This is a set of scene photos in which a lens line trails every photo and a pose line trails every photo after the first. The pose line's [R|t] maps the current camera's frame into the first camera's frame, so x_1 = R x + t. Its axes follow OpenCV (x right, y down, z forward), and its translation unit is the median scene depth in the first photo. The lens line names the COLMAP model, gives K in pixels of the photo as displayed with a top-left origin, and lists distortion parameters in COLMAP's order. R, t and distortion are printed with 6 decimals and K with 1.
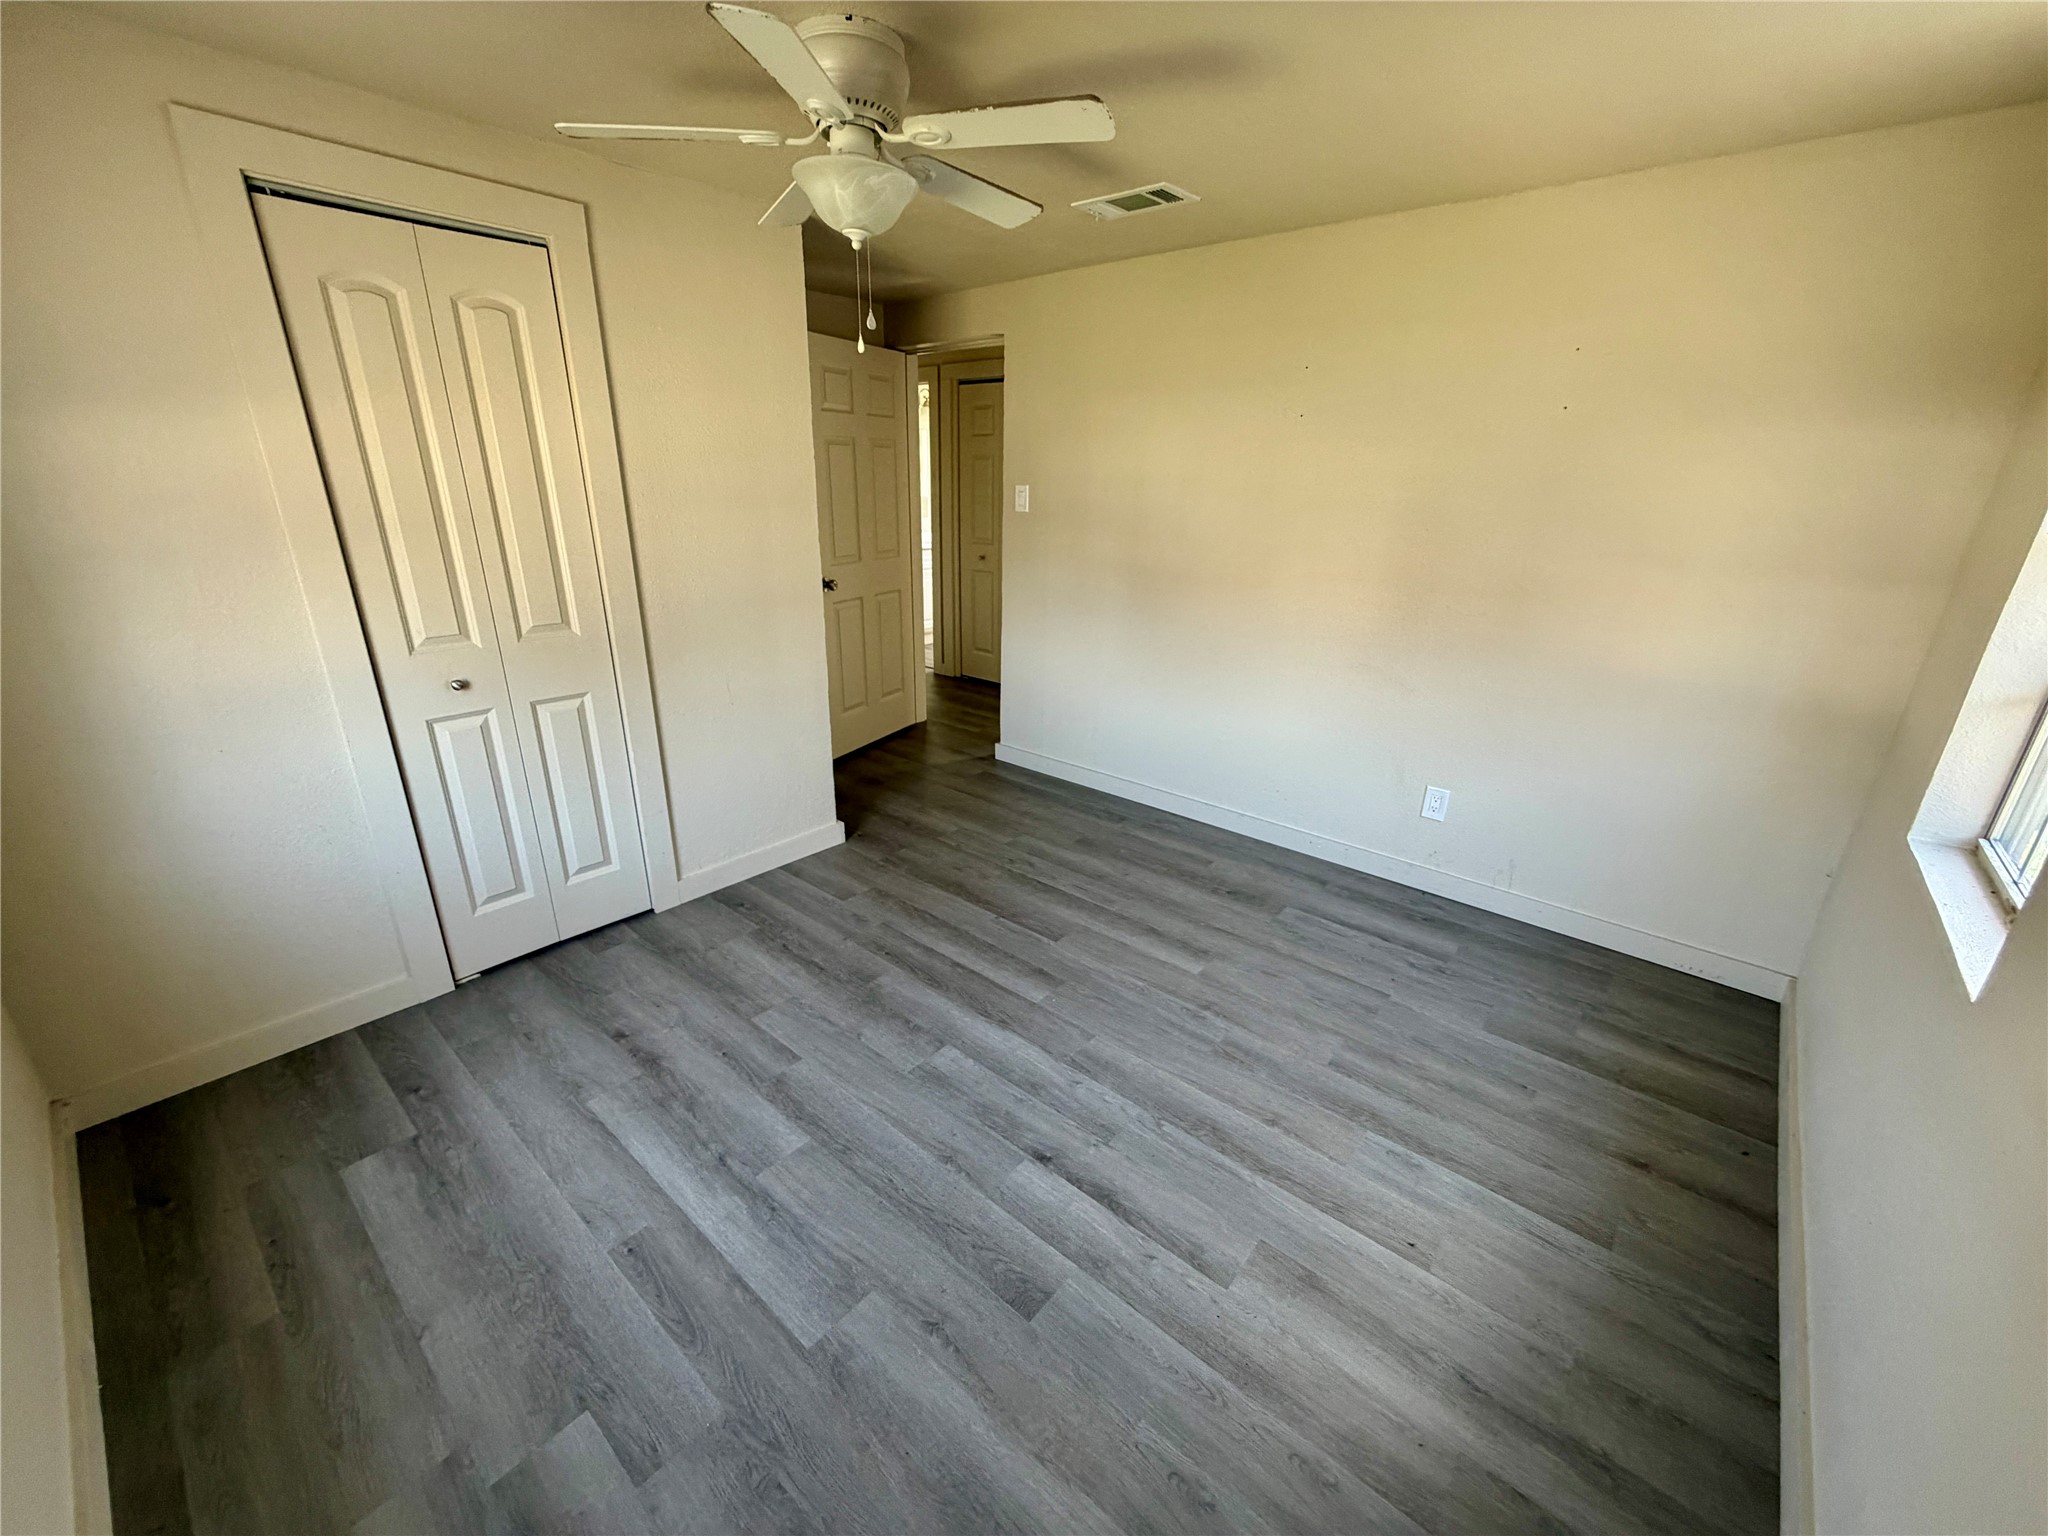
lens RADIAL K [[818.3, 0, 1024.0], [0, 818.3, 768.0], [0, 0, 1]] dist [0.009339, -0.000139]
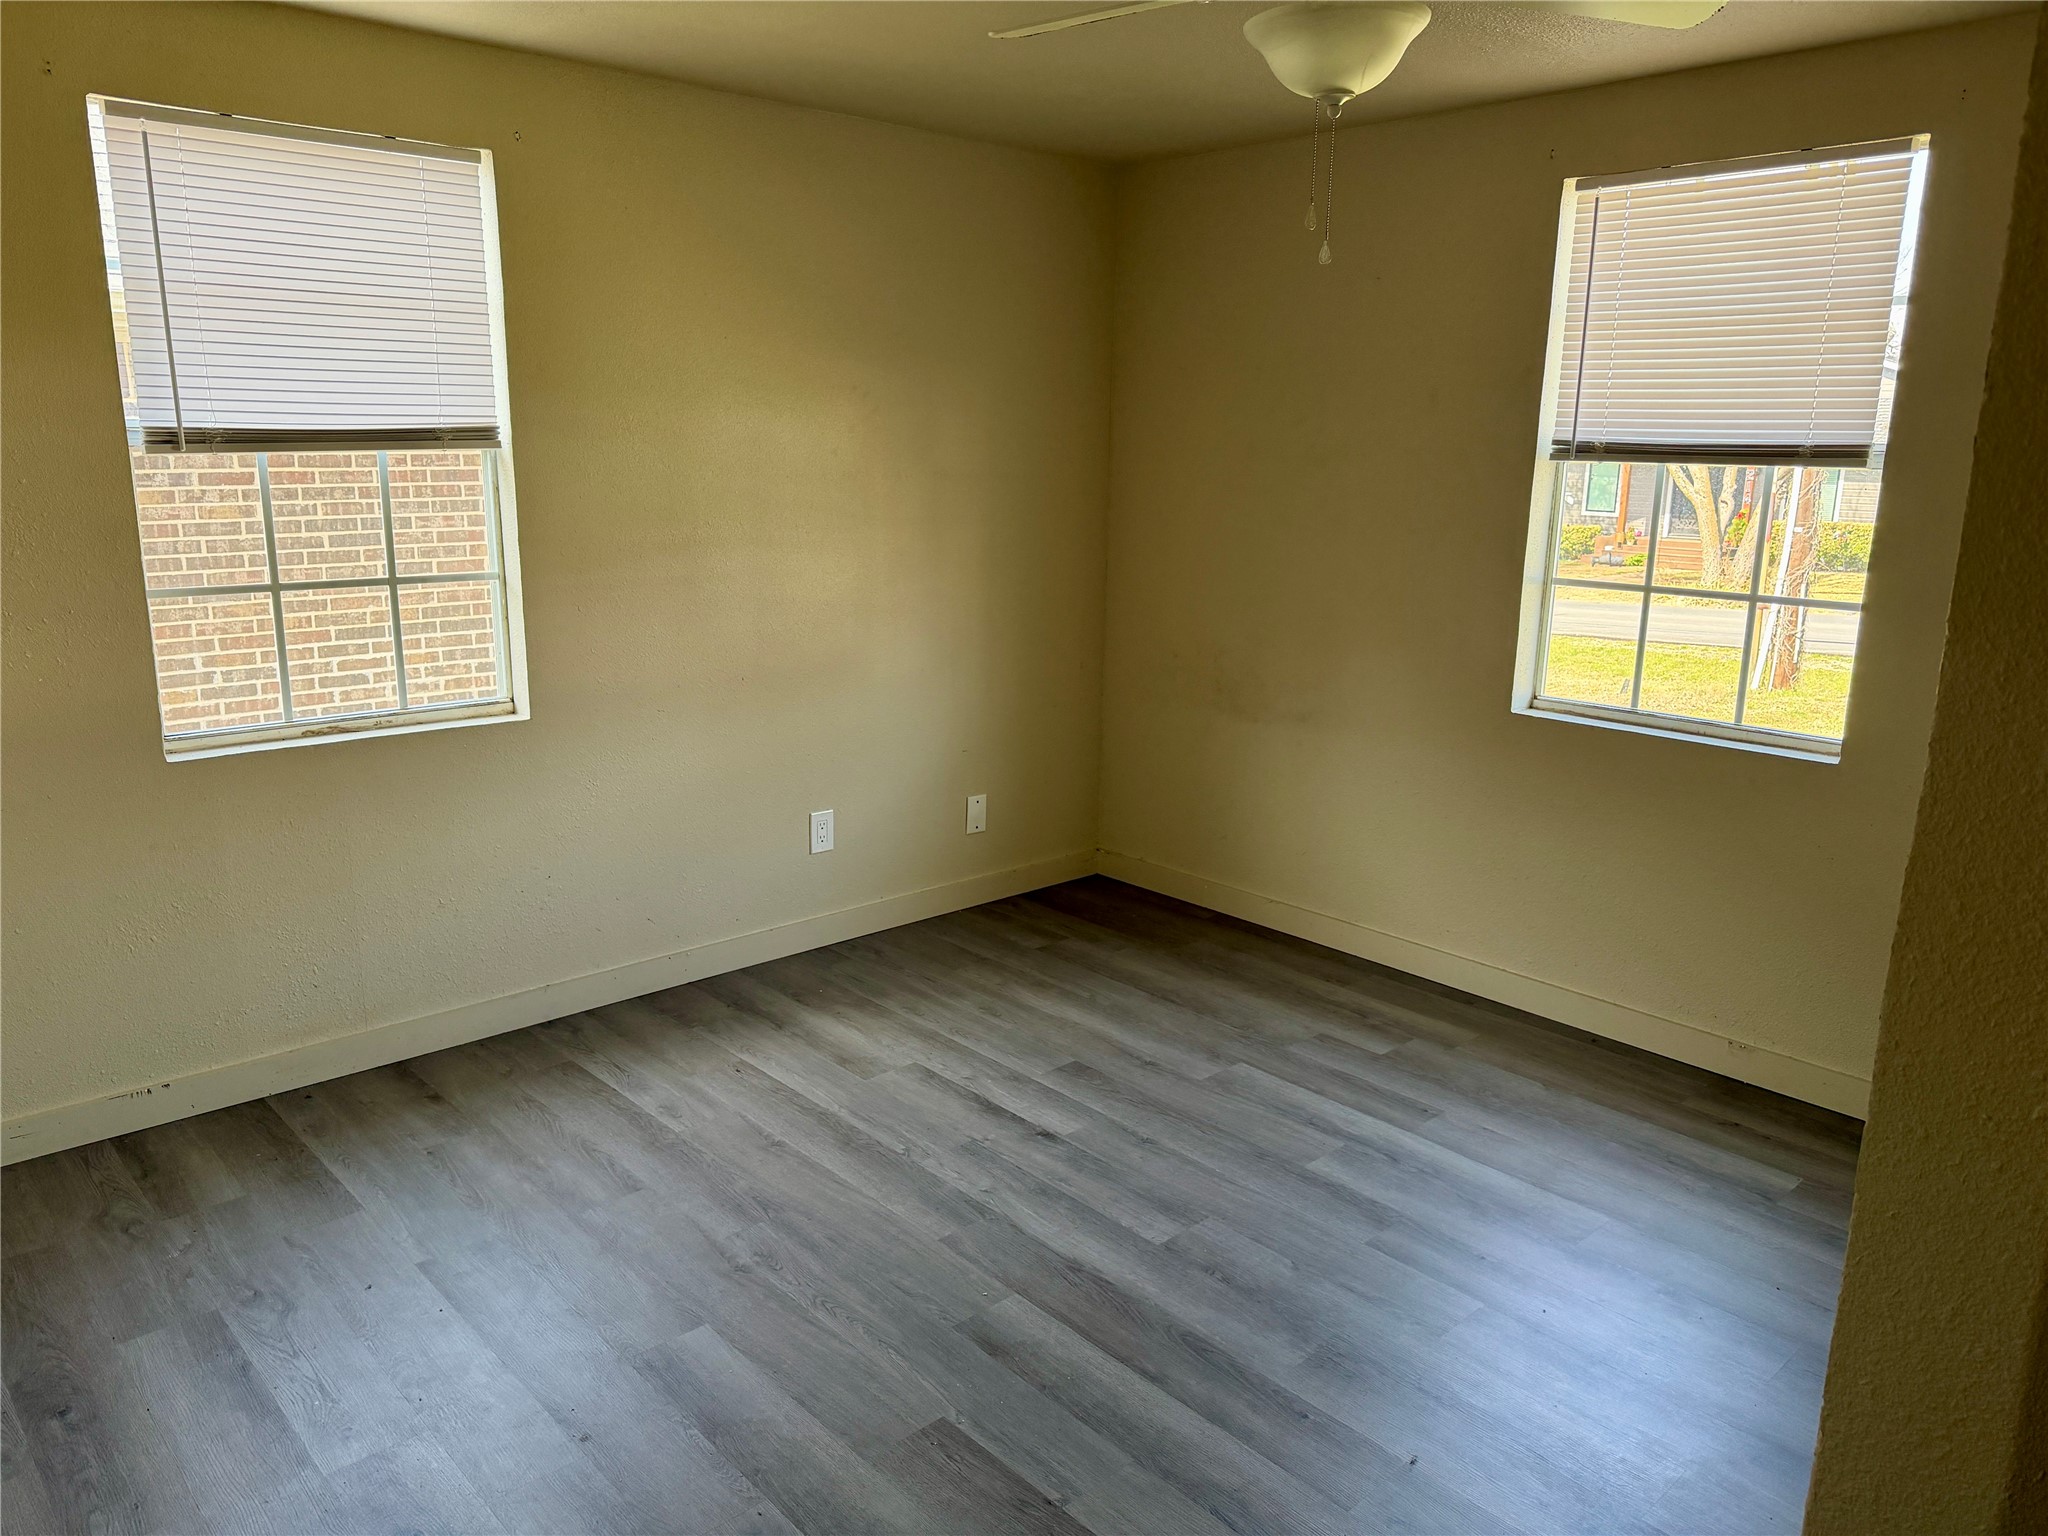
lens RADIAL K [[1471.8, 0, 1024.0], [0, 1471.8, 768.0], [0, 0, 1]] dist [0.151801, -0.221479]
pose [[-0.992562, -0.057547, 0.107282, -0.109930], [0.009939, 0.839980, 0.542527, -0.799138], [-0.121336, 0.539558, -0.833160, 2.184668]]
